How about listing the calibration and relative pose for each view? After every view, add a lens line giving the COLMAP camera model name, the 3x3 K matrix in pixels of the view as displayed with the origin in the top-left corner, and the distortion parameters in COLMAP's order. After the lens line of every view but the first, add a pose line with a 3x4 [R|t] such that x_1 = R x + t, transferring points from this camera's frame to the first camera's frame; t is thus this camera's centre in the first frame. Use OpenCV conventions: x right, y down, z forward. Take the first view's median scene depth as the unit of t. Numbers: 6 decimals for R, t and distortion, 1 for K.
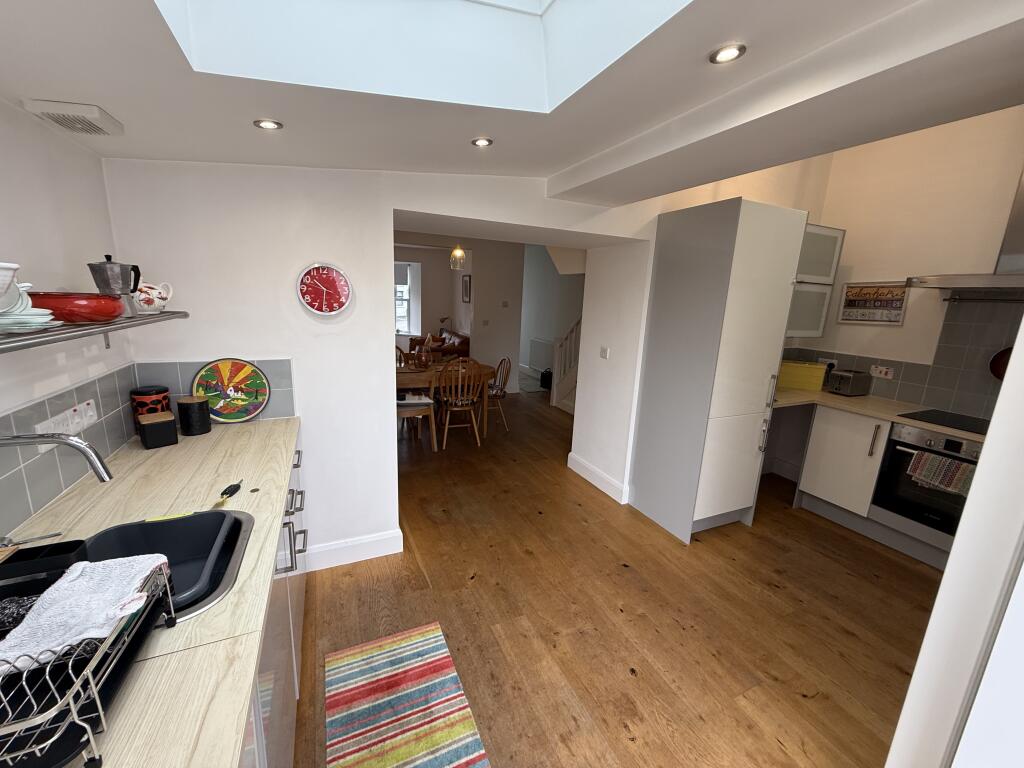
lens RADIAL K [[406.3, 0, 509.4], [0, 406.3, 384.1], [0, 0, 1]] dist [0.000197, -0.000051]
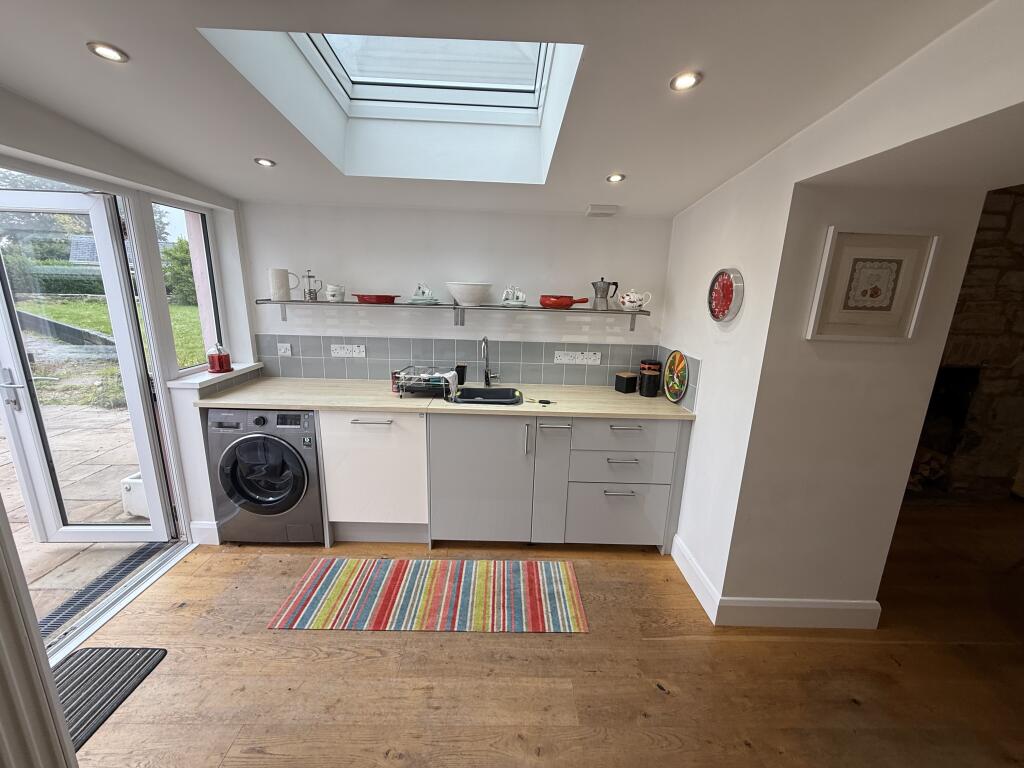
lens RADIAL K [[406.3, 0, 511.3], [0, 406.3, 385.0], [0, 0, 1]] dist [0.000197, -0.000051]
pose [[-0.400489, 0.164721, -0.901374, 0.572215], [-0.237264, 0.931517, 0.275649, -0.157673], [0.885050, 0.324258, -0.333980, 0.825386]]
